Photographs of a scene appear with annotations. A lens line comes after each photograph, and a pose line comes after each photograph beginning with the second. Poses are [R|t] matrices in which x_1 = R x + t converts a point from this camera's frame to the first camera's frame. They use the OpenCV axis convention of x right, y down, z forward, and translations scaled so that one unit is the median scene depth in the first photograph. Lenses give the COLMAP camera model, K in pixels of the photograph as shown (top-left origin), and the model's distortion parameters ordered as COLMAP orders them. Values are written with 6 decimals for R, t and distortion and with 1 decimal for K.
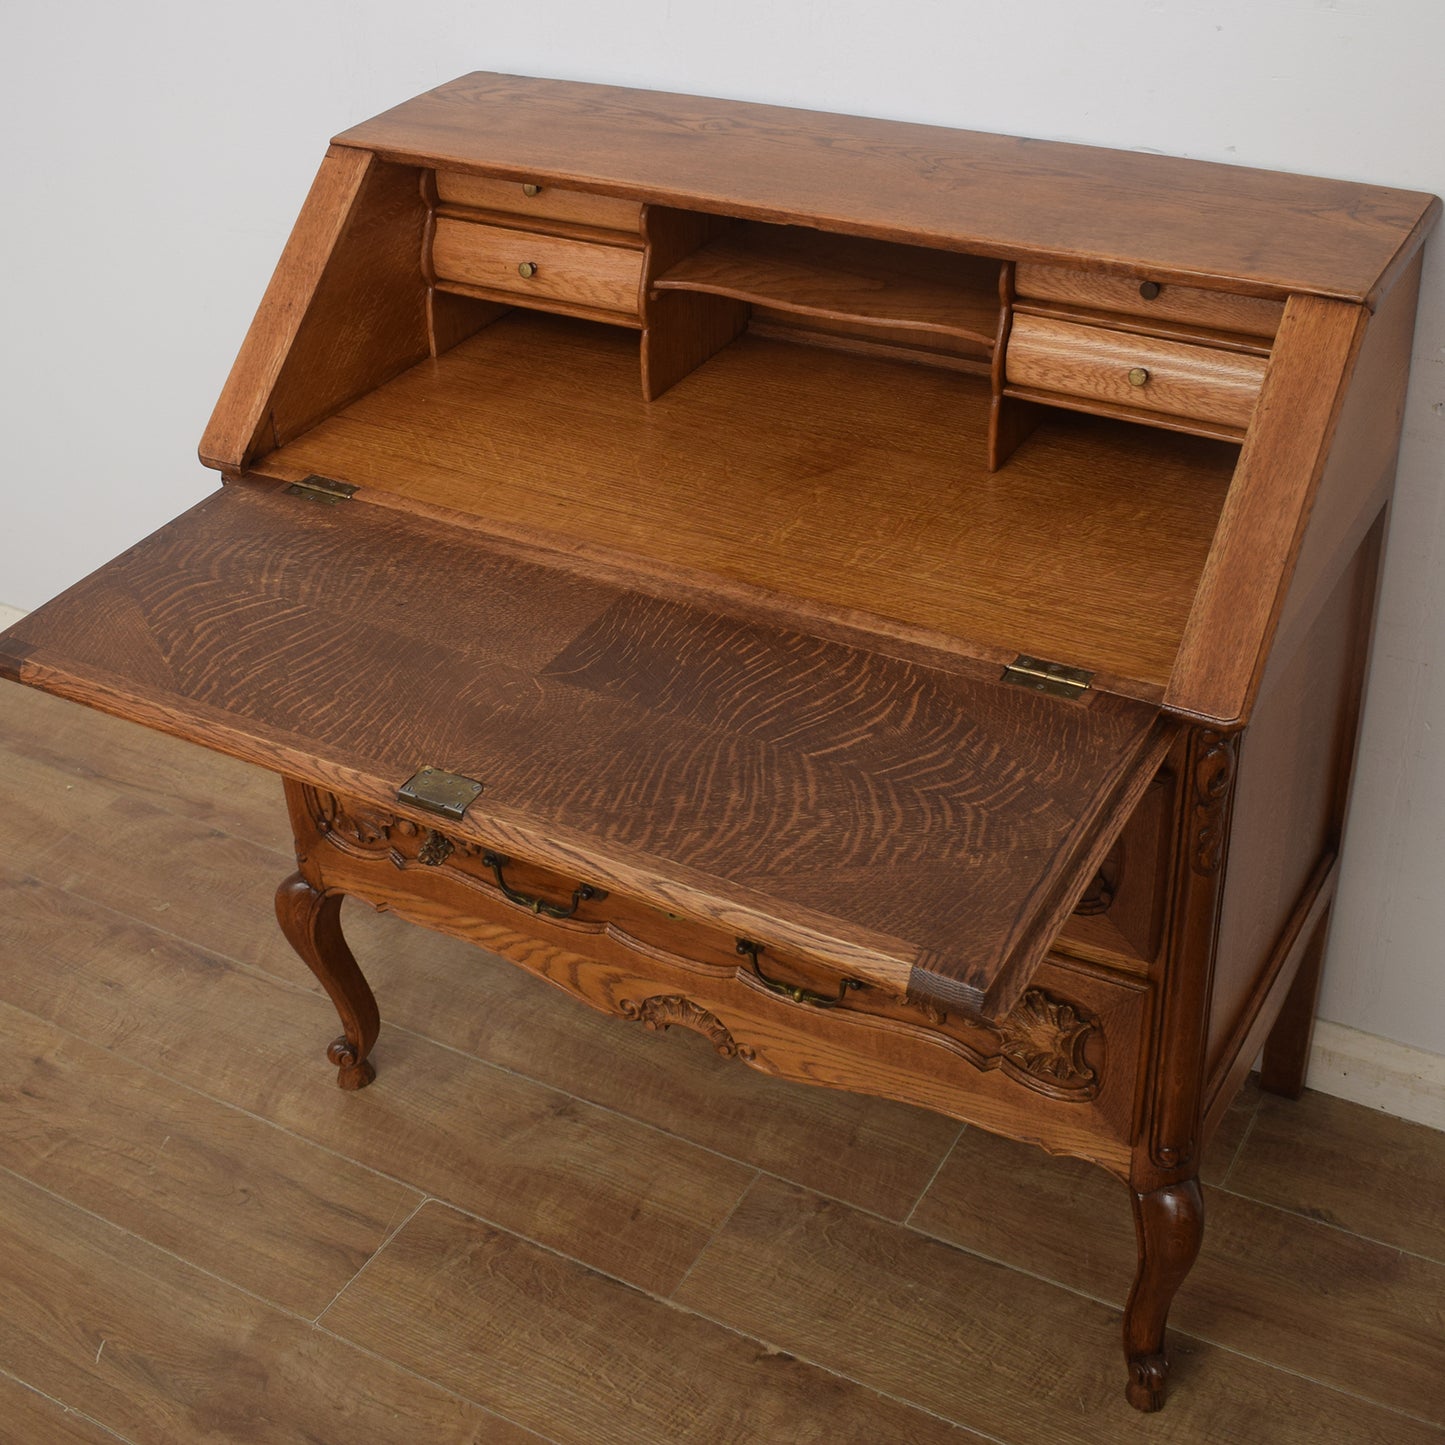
lens RADIAL K [[1977.9, 0, 757.9], [0, 1977.9, 592.6], [0, 0, 1]] dist [-0.089080, -0.007331]
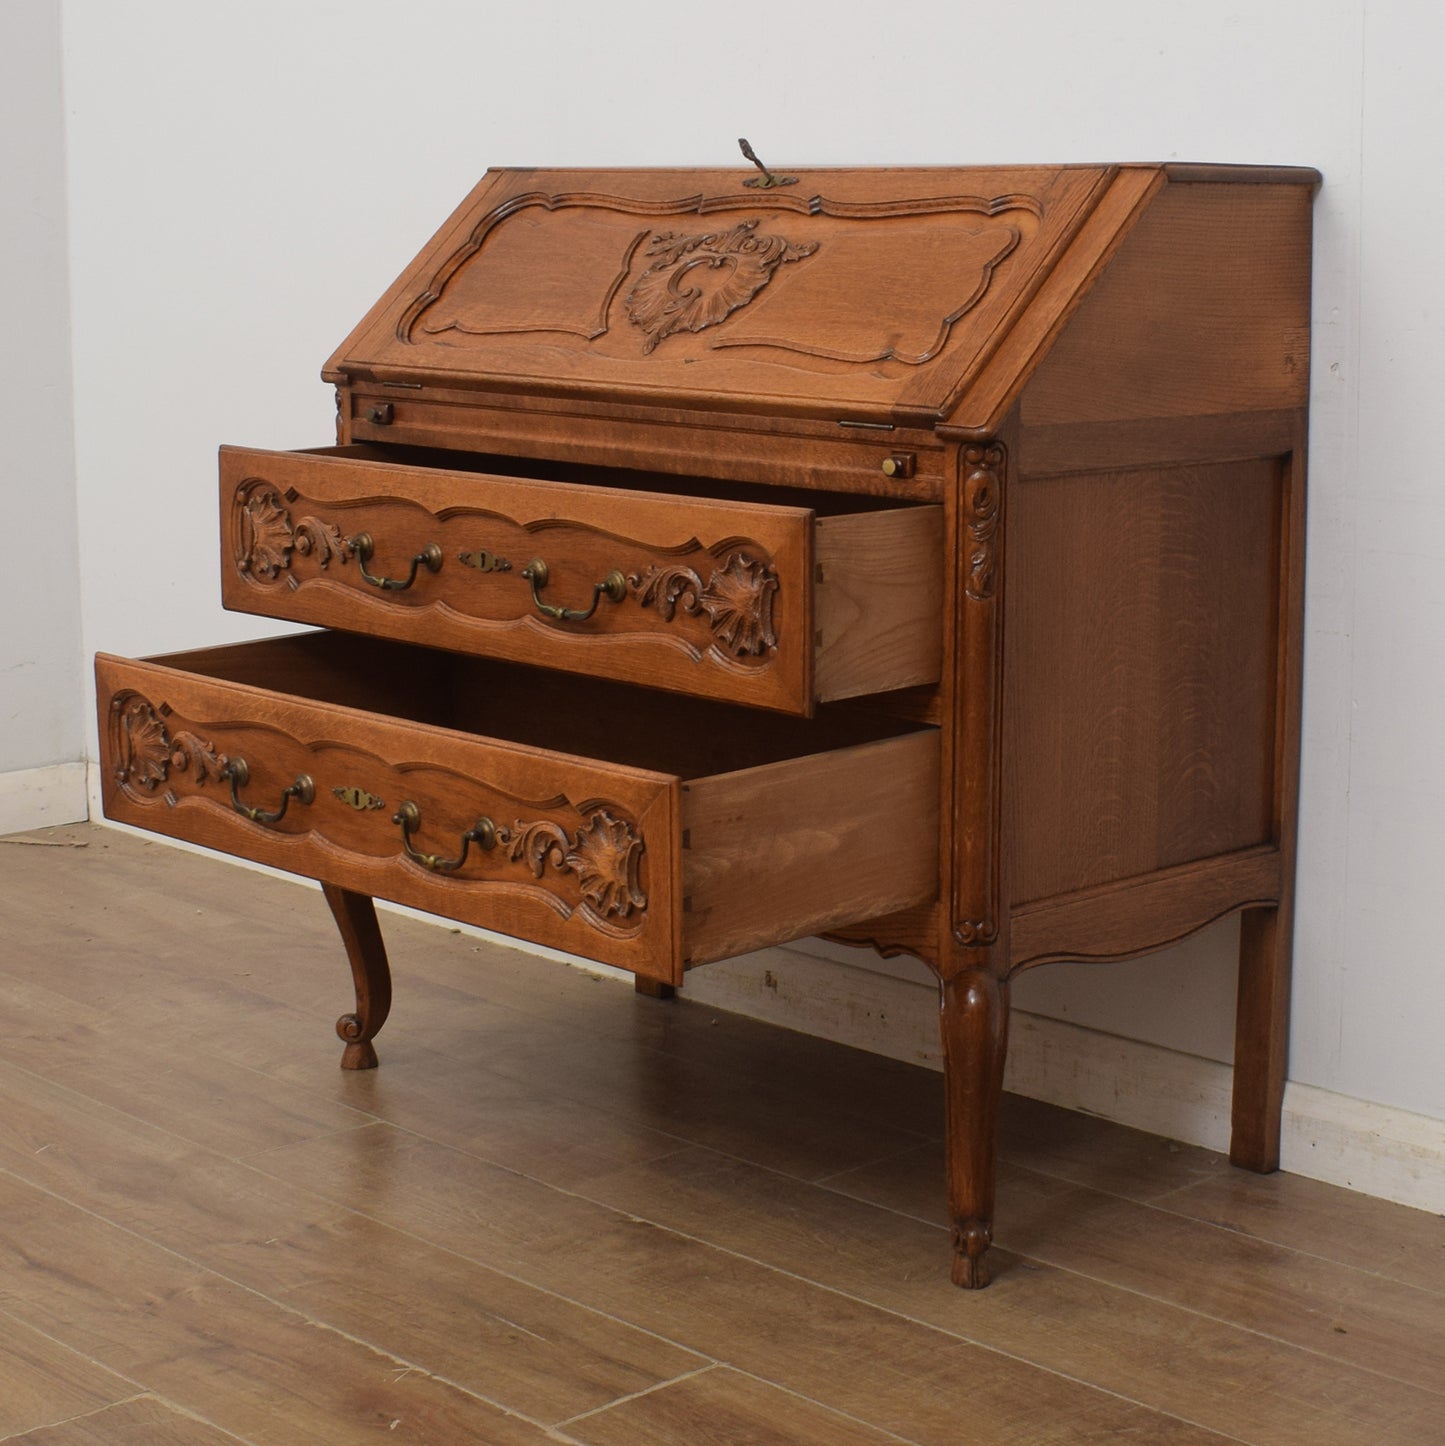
lens RADIAL K [[2865.4, 0, 789.0], [0, 2865.4, 617.7], [0, 0, 1]] dist [-0.071502, -0.077690]
pose [[0.959891, 0.084261, -0.267412, 0.469696], [-0.178932, 0.918392, -0.352902, 0.631959], [0.215853, 0.386596, 0.896633, -0.448709]]
